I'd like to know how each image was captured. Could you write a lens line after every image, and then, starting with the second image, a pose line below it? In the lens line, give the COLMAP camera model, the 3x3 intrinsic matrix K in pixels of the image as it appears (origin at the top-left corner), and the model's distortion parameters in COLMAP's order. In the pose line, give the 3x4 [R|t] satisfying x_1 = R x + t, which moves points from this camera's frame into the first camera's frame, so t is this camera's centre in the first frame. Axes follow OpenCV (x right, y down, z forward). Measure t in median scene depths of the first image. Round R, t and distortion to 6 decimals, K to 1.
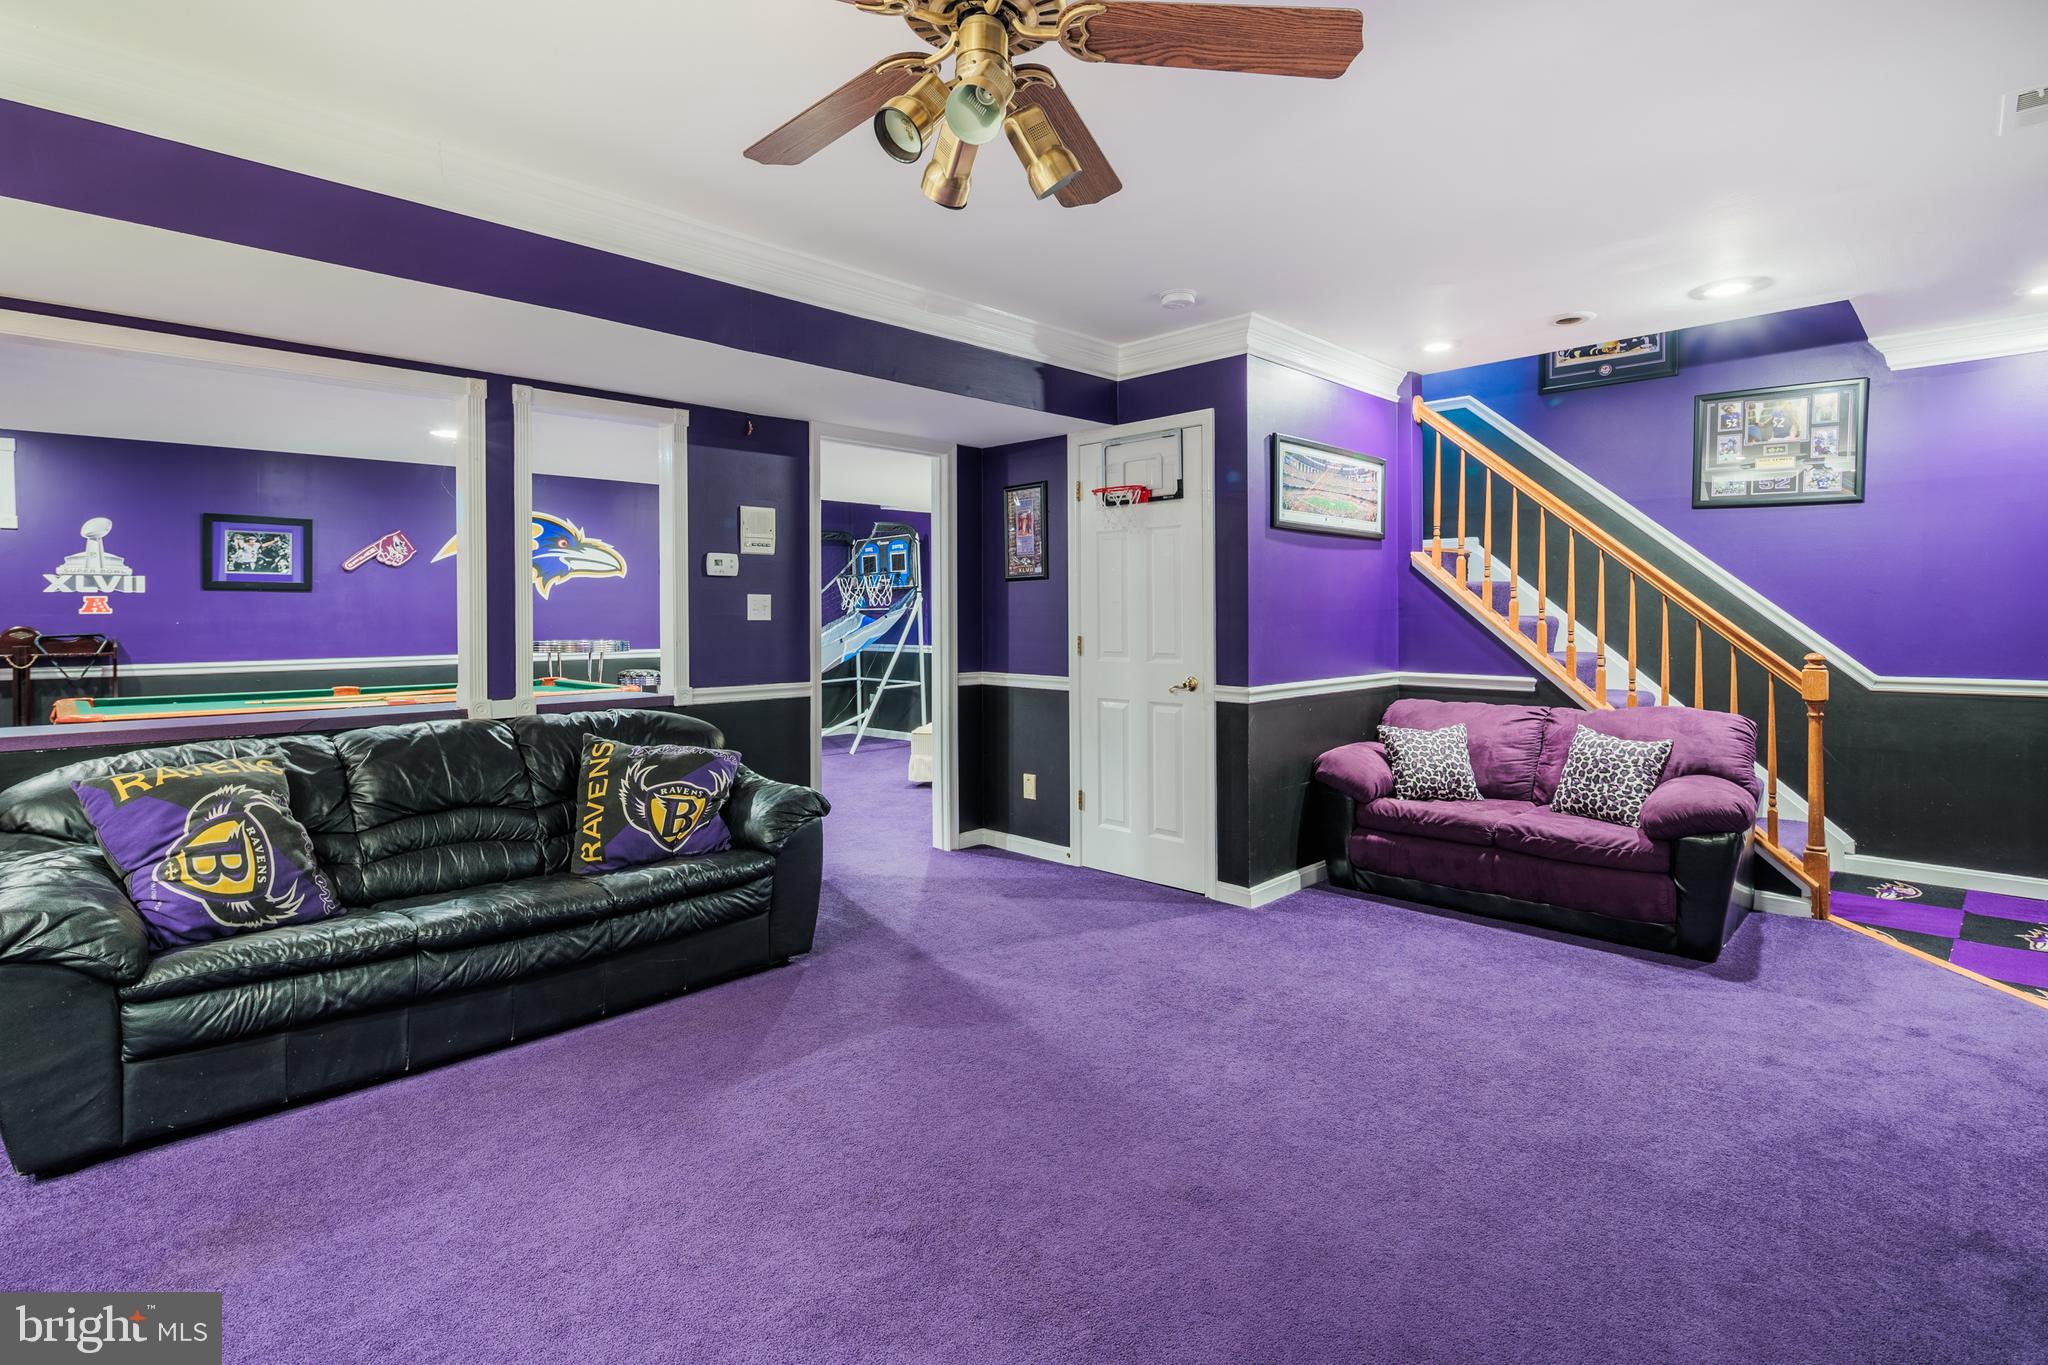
lens RADIAL K [[994.3, 0, 1019.6], [0, 994.3, 607.8], [0, 0, 1]] dist [-0.003382, -0.000828]
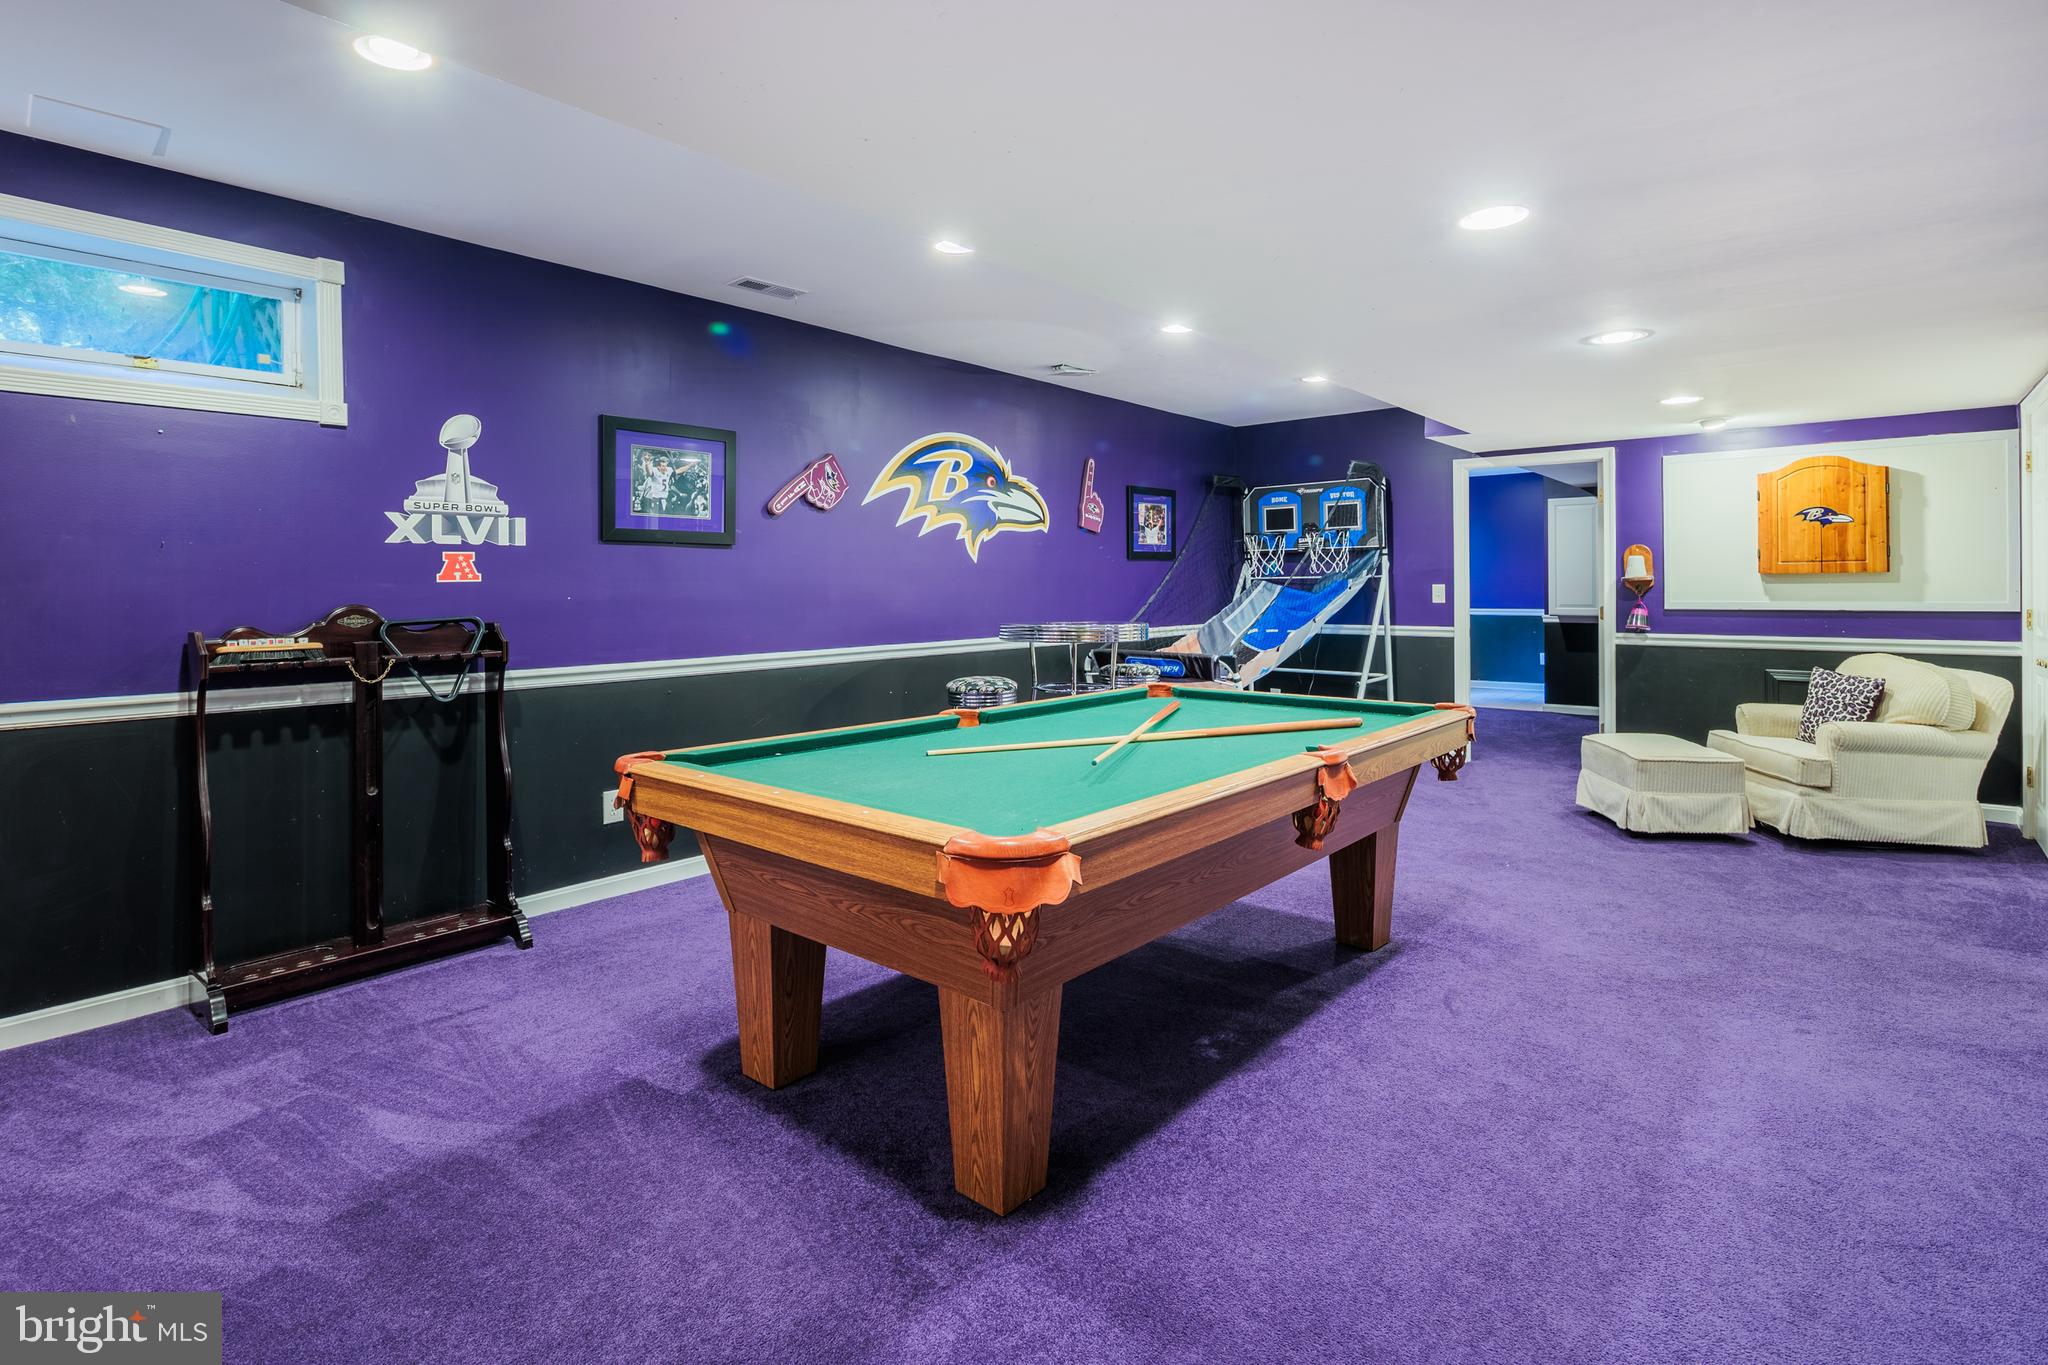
lens RADIAL K [[997.5, 0, 1014.0], [0, 997.5, 589.0], [0, 0, 1]] dist [-0.000070, -0.000460]
pose [[0.997723, -0.000020, 0.067438, -0.663388], [-0.000632, 0.999953, 0.009652, 0.004426], [-0.067435, -0.009673, 0.997677, 0.410024]]
